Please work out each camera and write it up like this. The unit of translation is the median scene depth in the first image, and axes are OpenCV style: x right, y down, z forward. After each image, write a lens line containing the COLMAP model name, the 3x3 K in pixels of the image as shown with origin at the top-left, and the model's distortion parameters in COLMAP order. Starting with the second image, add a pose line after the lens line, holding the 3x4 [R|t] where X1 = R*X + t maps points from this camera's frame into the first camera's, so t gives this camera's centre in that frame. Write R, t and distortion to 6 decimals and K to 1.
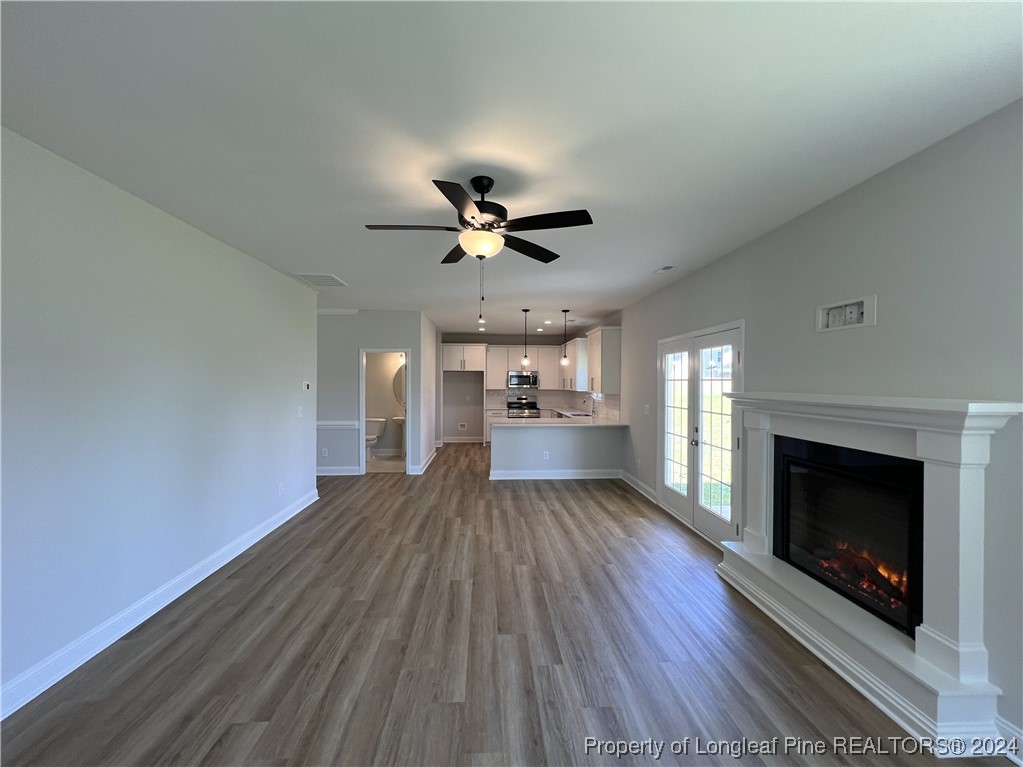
lens RADIAL K [[412.3, 0, 510.9], [0, 412.3, 383.5], [0, 0, 1]] dist [-0.001460, 0.000524]
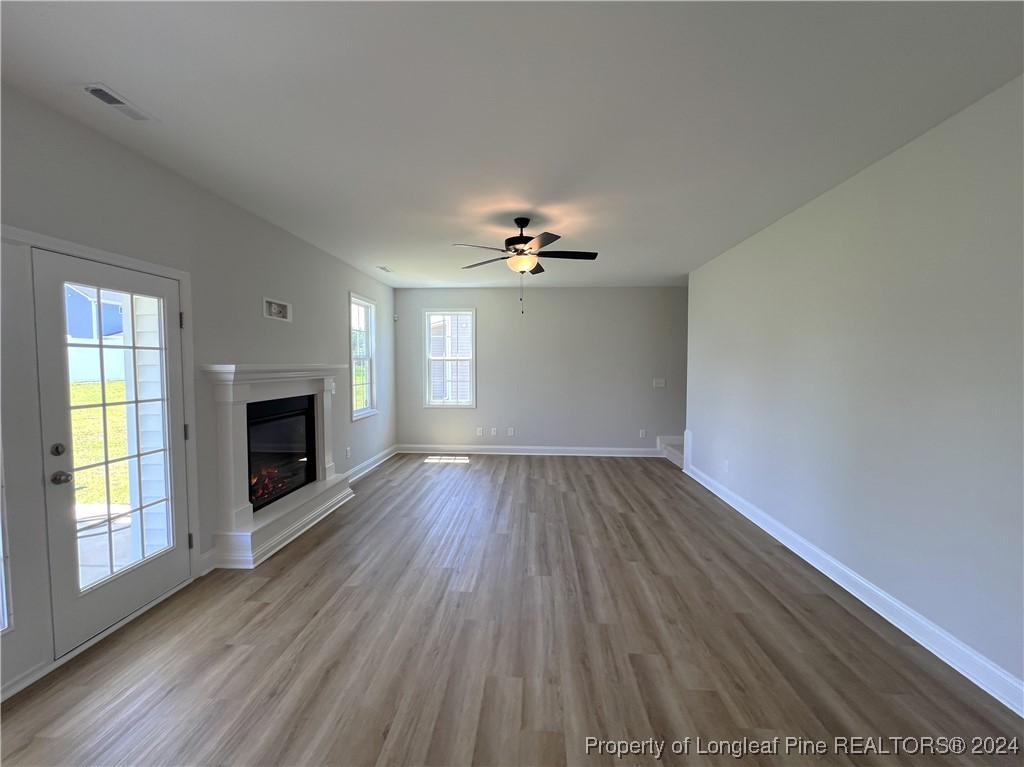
lens RADIAL K [[412.1, 0, 512.0], [0, 412.1, 383.5], [0, 0, 1]] dist [0.000968, 0.000355]
pose [[-0.993028, -0.010591, 0.117404, -0.123881], [-0.004409, 0.998596, 0.052795, 0.009604], [-0.117799, 0.051910, -0.991680, 1.448425]]
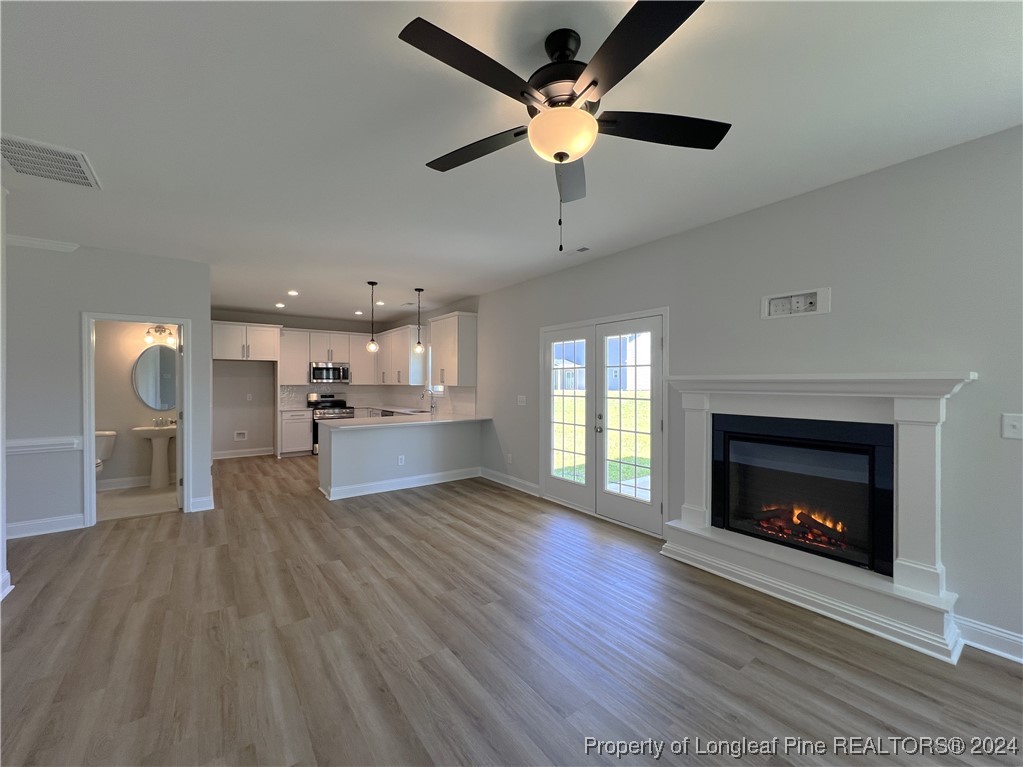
lens RADIAL K [[412.3, 0, 510.9], [0, 412.3, 383.5], [0, 0, 1]] dist [-0.001460, 0.000524]
pose [[0.835971, -0.004757, 0.548753, -0.291800], [0.004770, 0.999988, 0.001403, 0.030241], [-0.548753, 0.001445, 0.835983, 0.288585]]
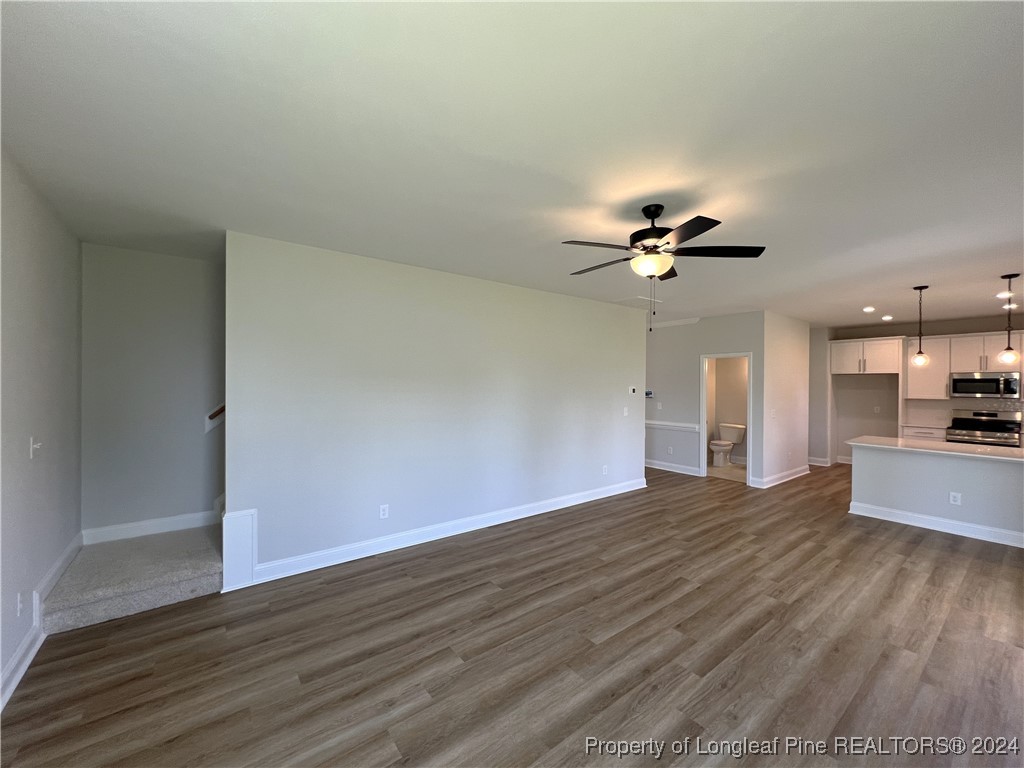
lens RADIAL K [[412.1, 0, 512.0], [0, 412.1, 384.0], [0, 0, 1]] dist [0.000968, 0.000355]
pose [[0.559475, 0.001216, -0.828847, 0.373007], [-0.008822, 0.999951, -0.004487, -0.004267], [0.828801, 0.009822, 0.559458, 0.038650]]
